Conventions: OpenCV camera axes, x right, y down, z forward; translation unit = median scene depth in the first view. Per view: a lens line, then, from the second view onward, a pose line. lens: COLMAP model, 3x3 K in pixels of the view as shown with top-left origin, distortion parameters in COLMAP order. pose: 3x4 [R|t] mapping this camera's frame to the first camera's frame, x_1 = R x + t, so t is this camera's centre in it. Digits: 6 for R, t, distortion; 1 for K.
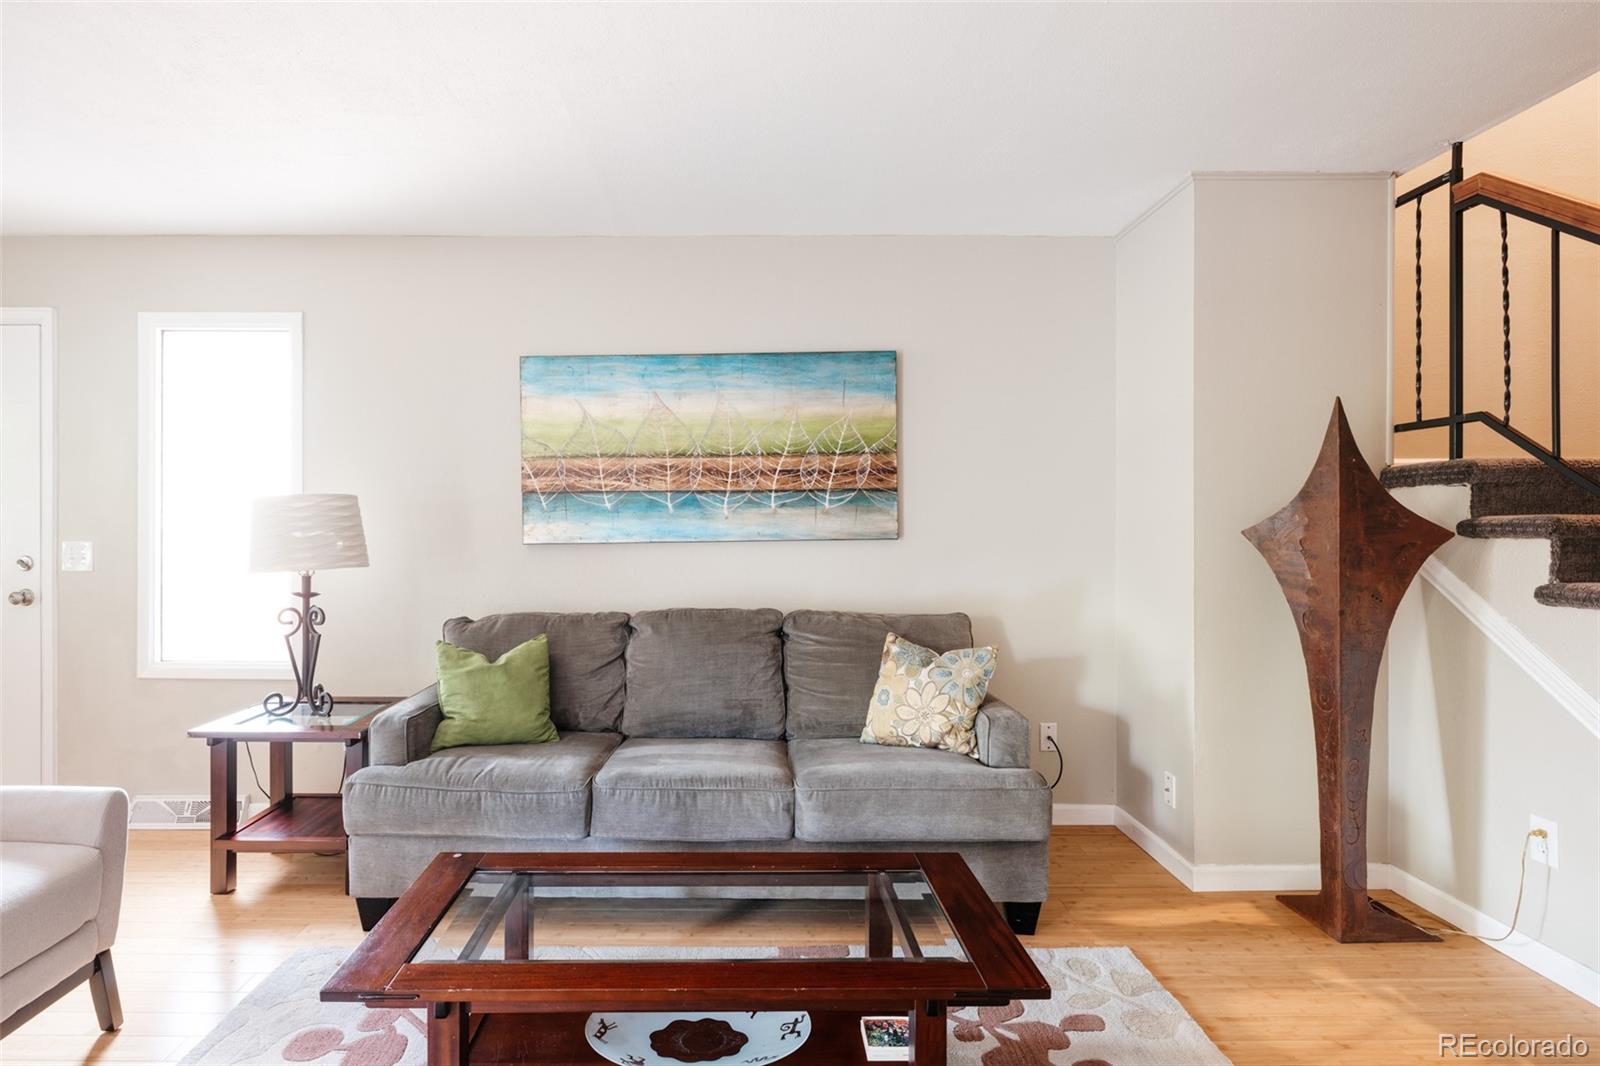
lens RADIAL K [[834.1, 0, 796.7], [0, 834.1, 534.0], [0, 0, 1]] dist [-0.001781, 0.000529]
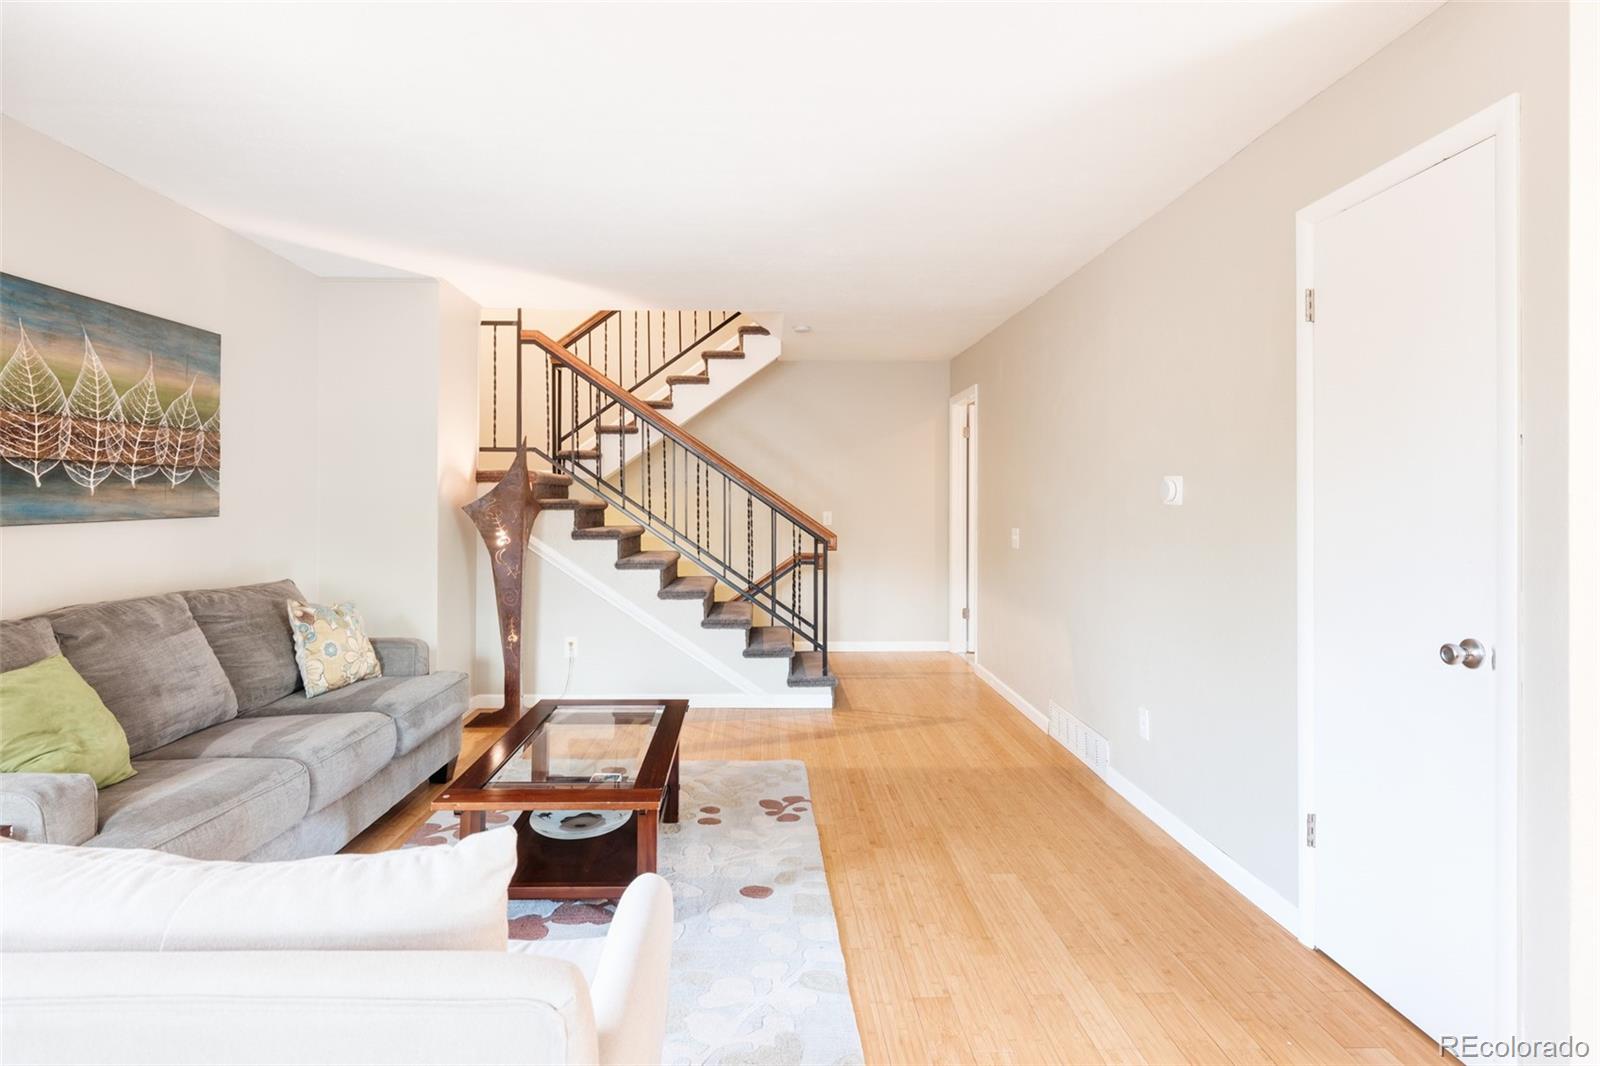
lens RADIAL K [[882.0, 0, 796.7], [0, 882.0, 519.6], [0, 0, 1]] dist [0.000970, 0.000262]
pose [[-0.031144, -0.017608, 0.999360, -0.995175], [0.007654, 0.999811, 0.017854, -0.003993], [-0.999486, 0.008205, -0.031003, 0.321229]]
